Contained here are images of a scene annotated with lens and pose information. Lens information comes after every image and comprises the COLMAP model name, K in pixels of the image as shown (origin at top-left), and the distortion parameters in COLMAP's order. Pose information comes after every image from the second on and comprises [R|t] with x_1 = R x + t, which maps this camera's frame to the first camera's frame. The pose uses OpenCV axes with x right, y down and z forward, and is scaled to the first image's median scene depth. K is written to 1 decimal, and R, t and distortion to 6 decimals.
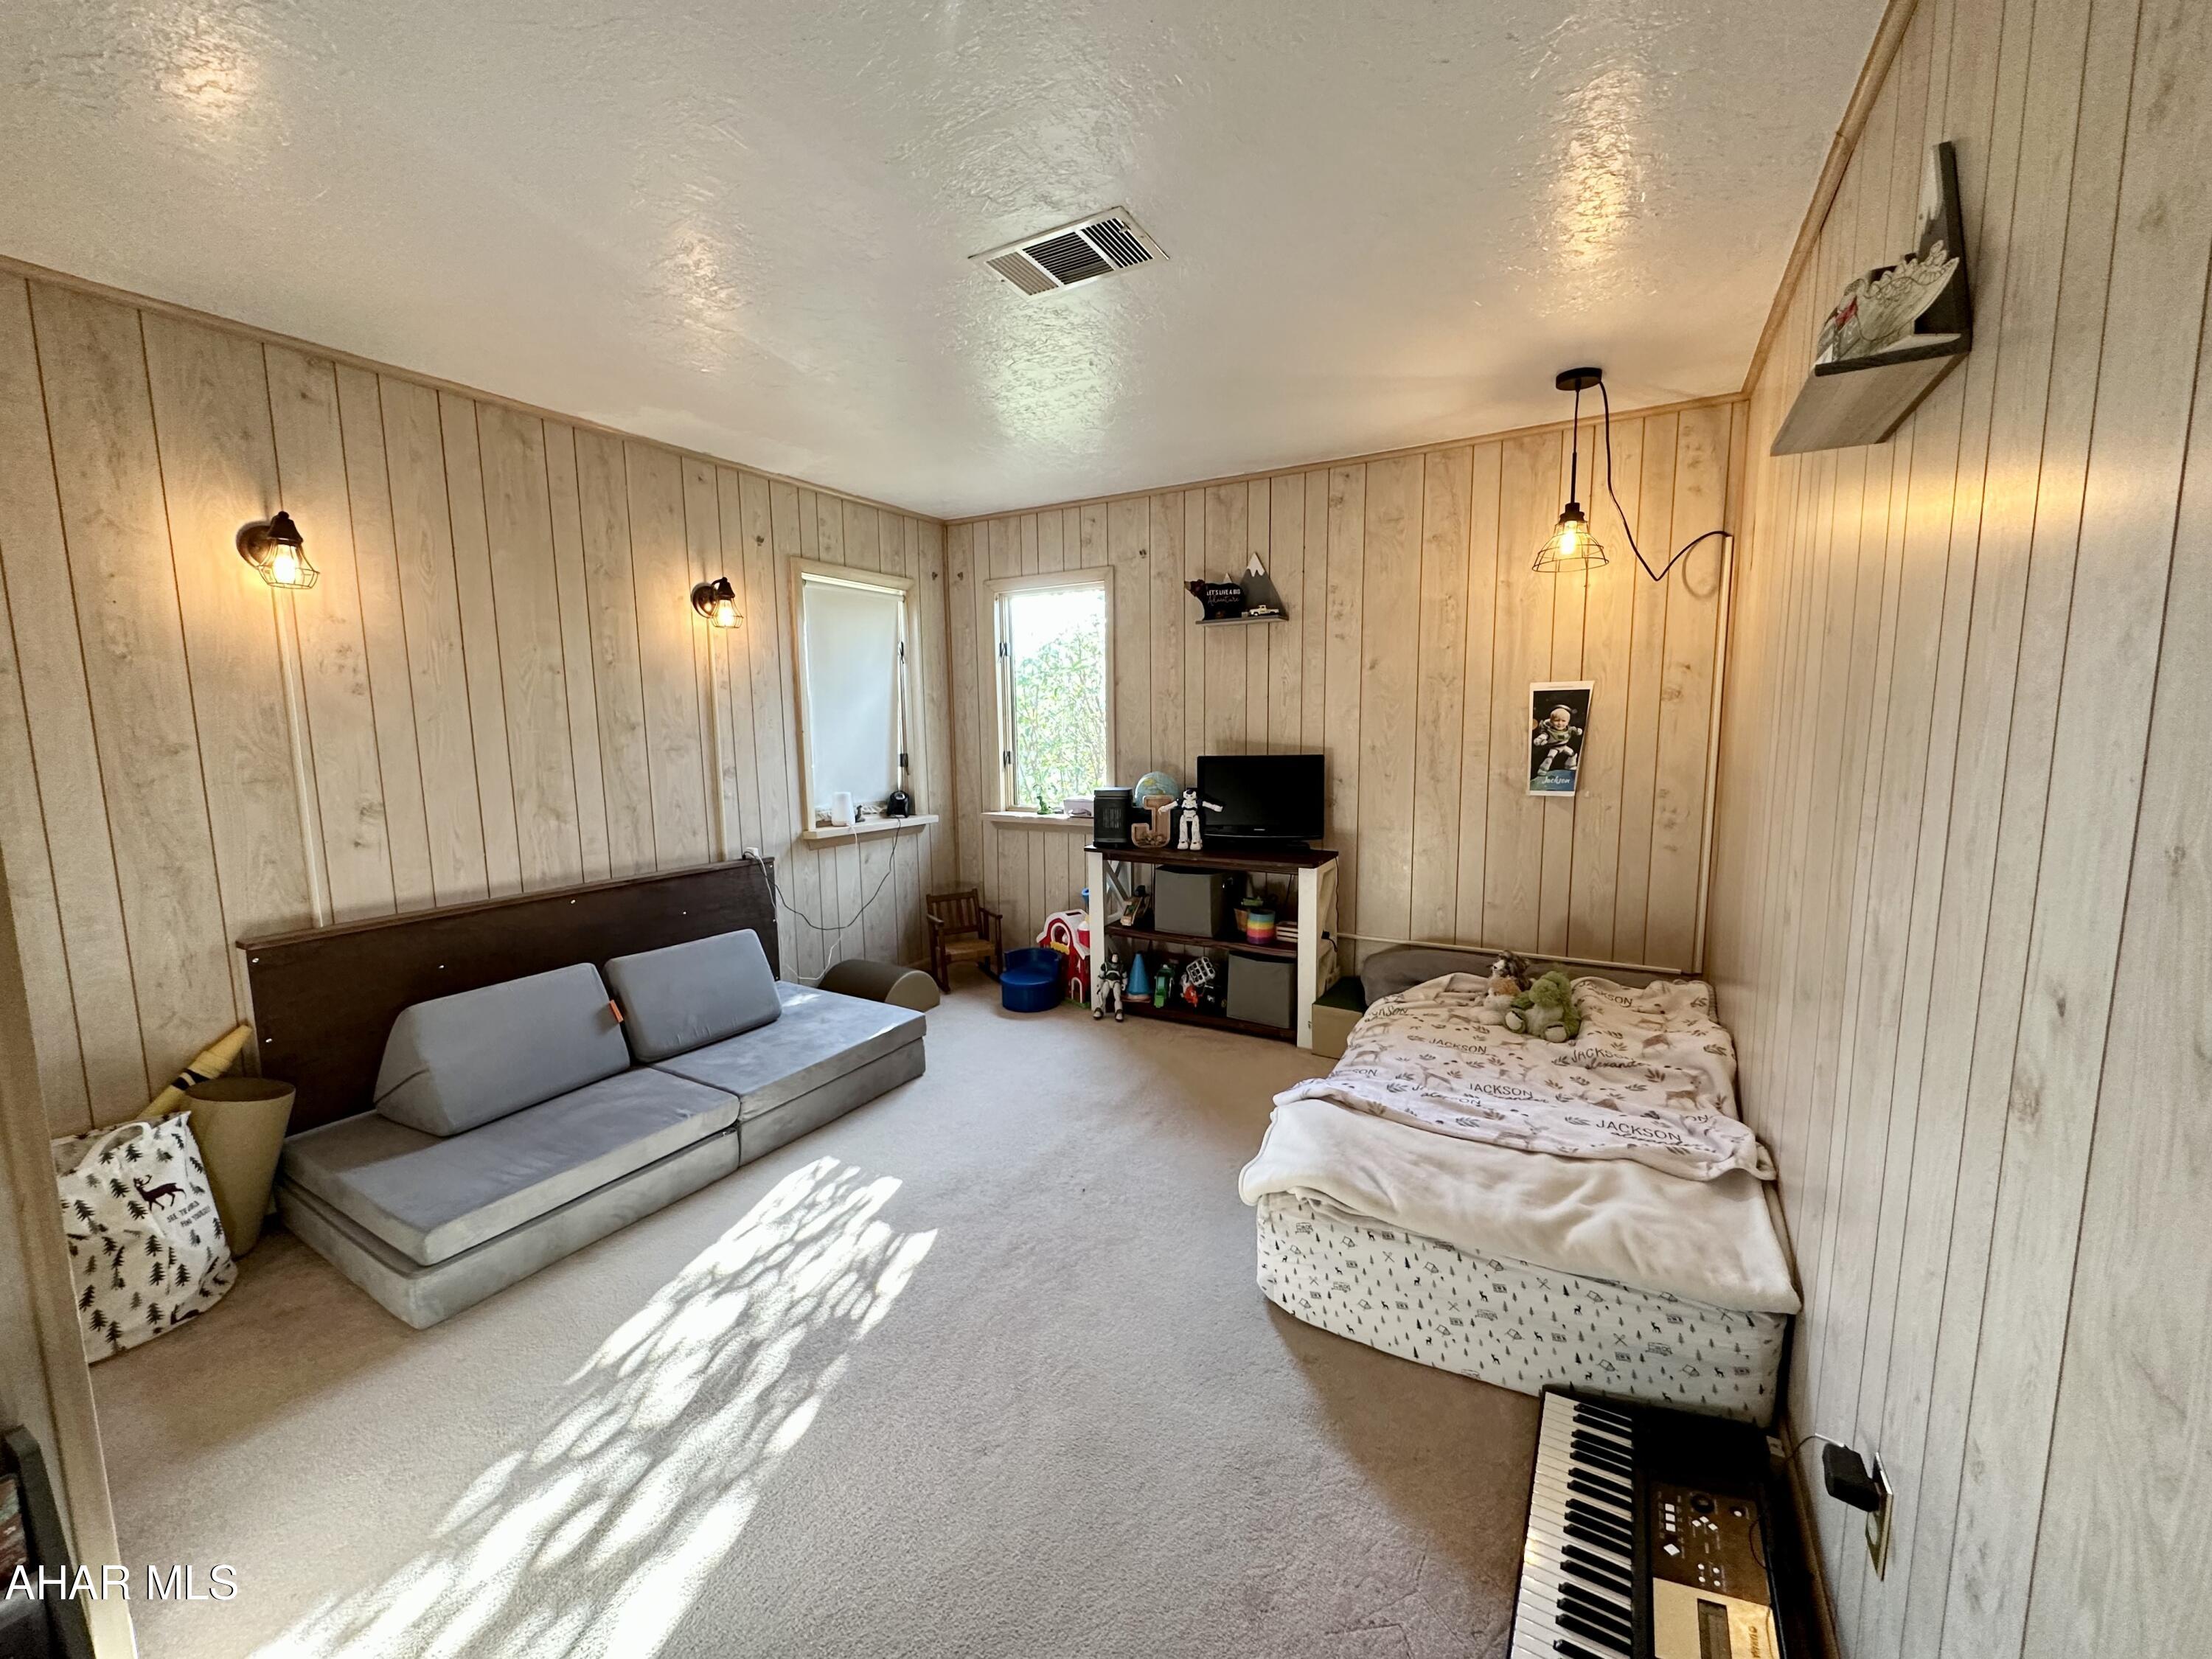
lens RADIAL K [[882.2, 0, 1101.6], [0, 882.2, 828.2], [0, 0, 1]] dist [-0.003526, 0.000918]
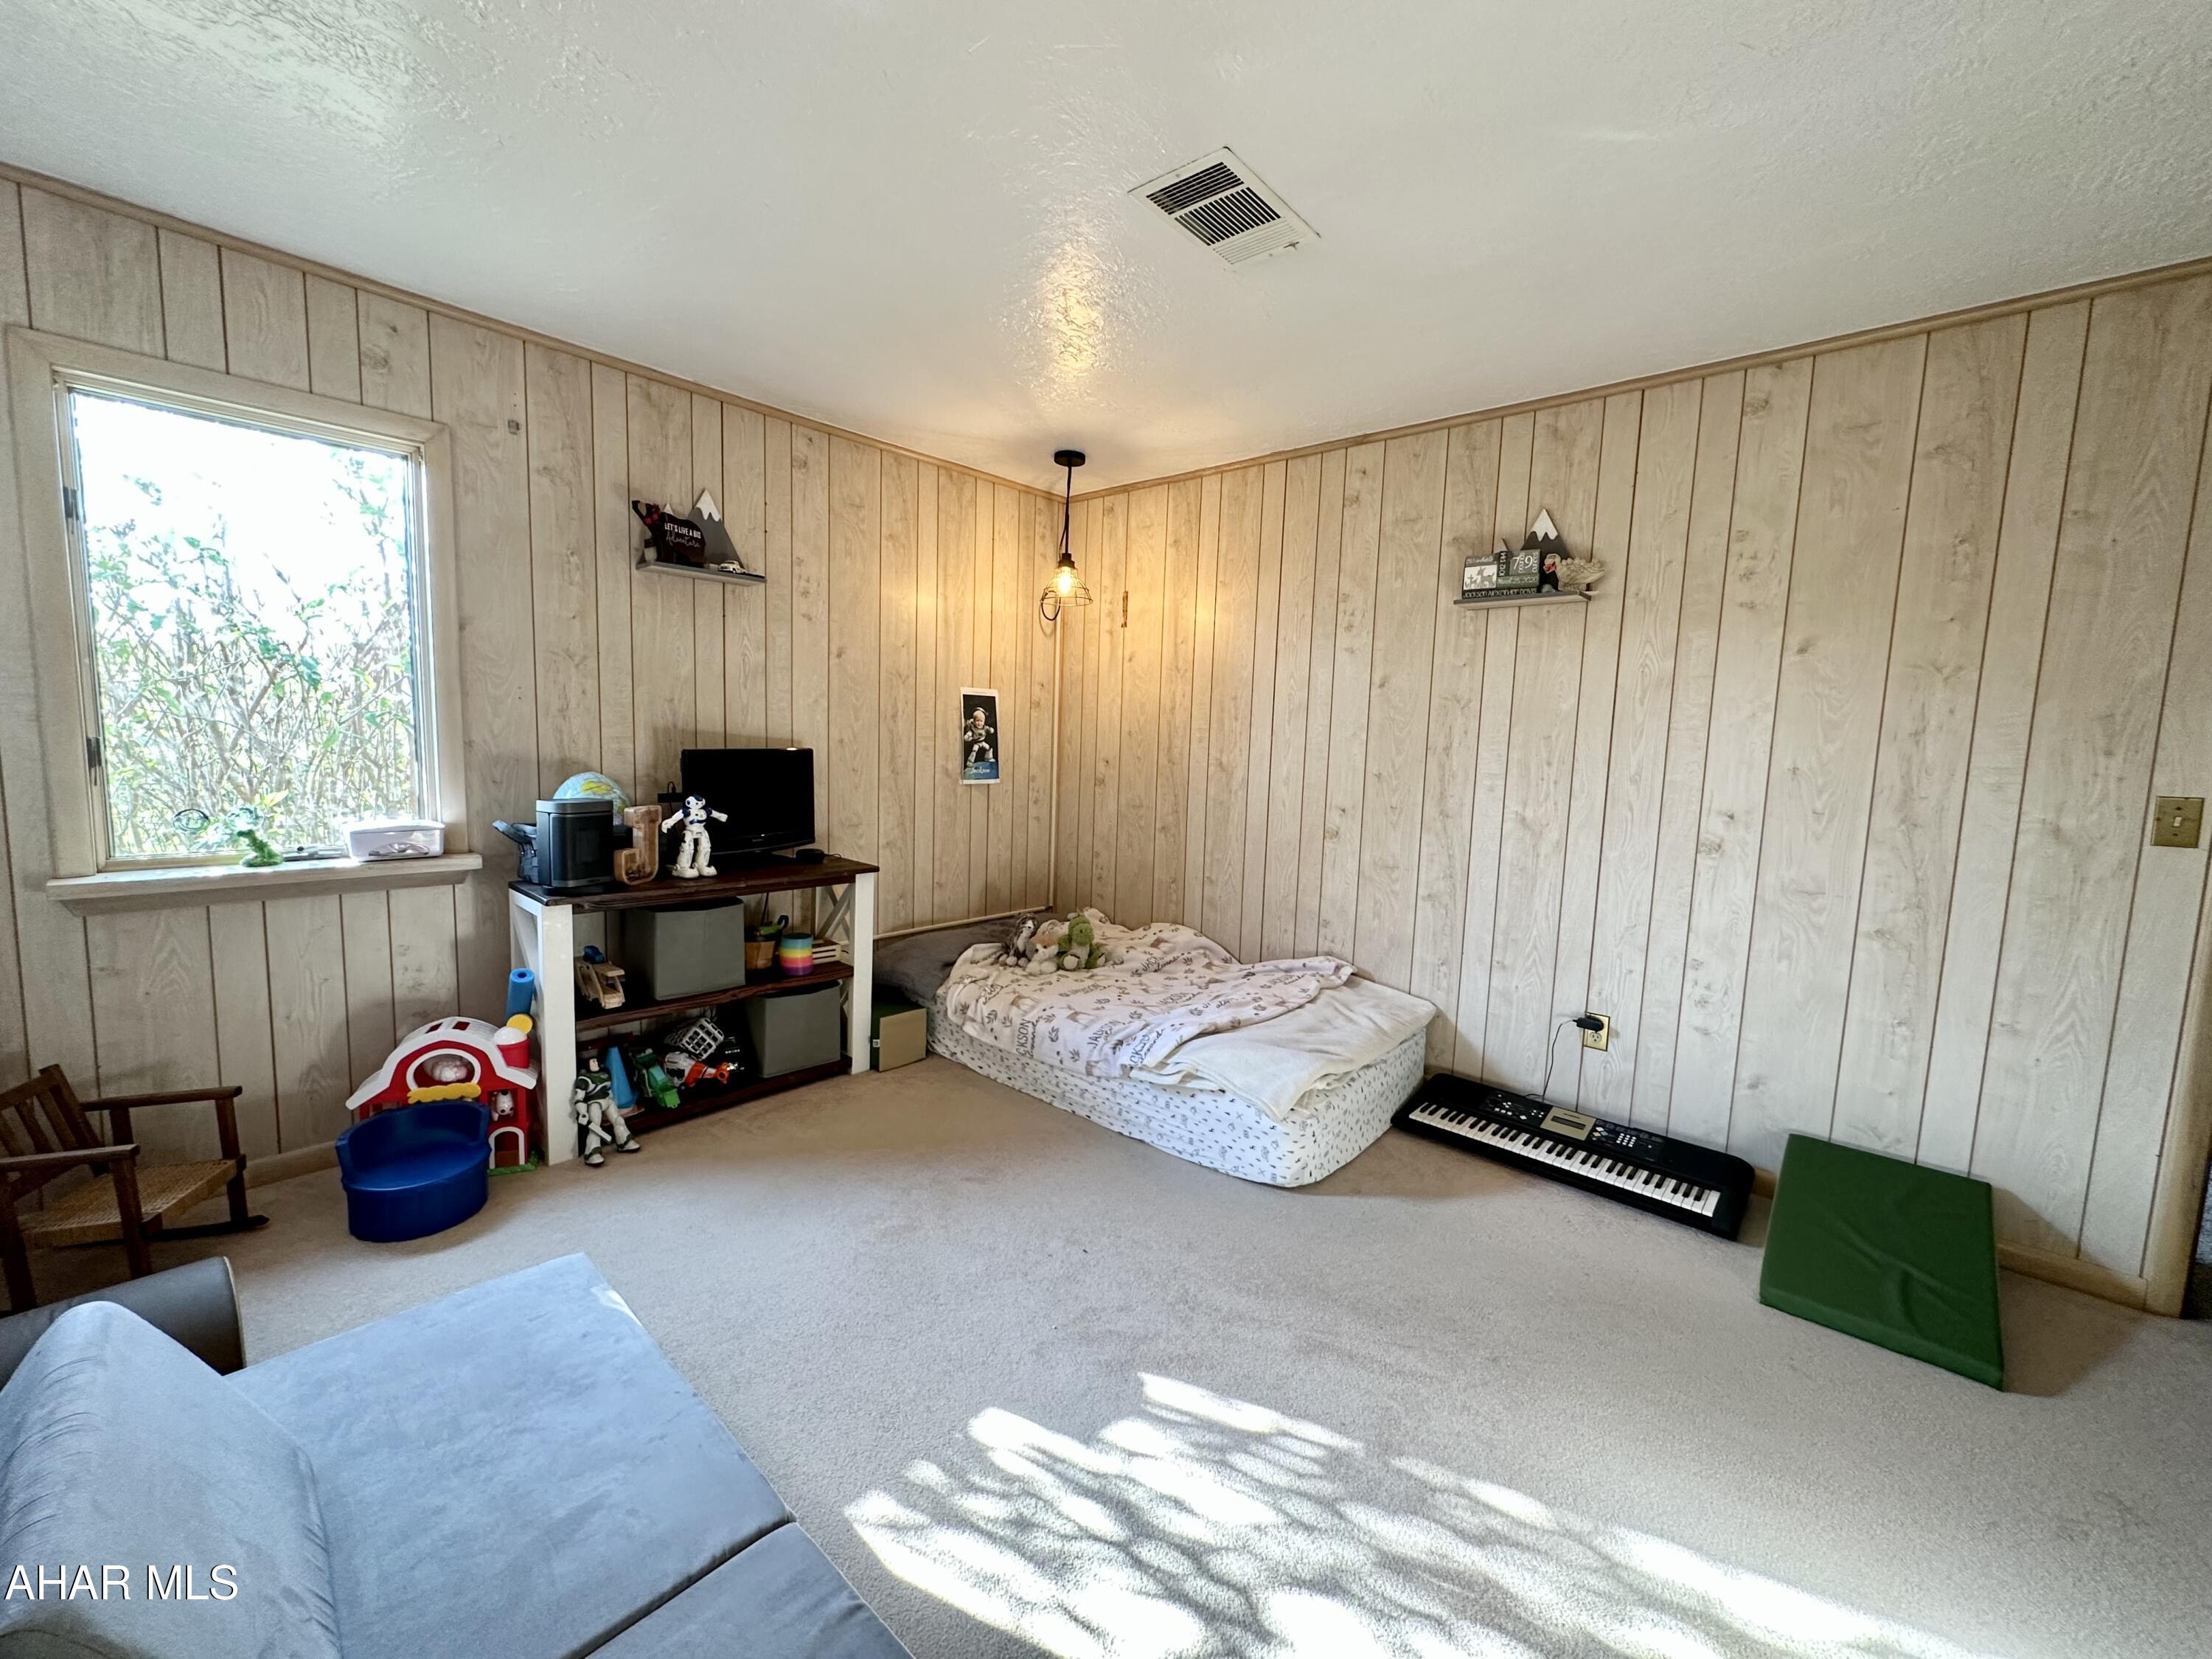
lens RADIAL K [[882.2, 0, 1101.1], [0, 882.2, 831.4], [0, 0, 1]] dist [-0.003526, 0.000918]
pose [[0.200544, -0.085521, 0.975945, -0.612633], [0.084212, 0.994000, 0.069799, -0.040900], [-0.976059, 0.068189, 0.206542, 0.583823]]
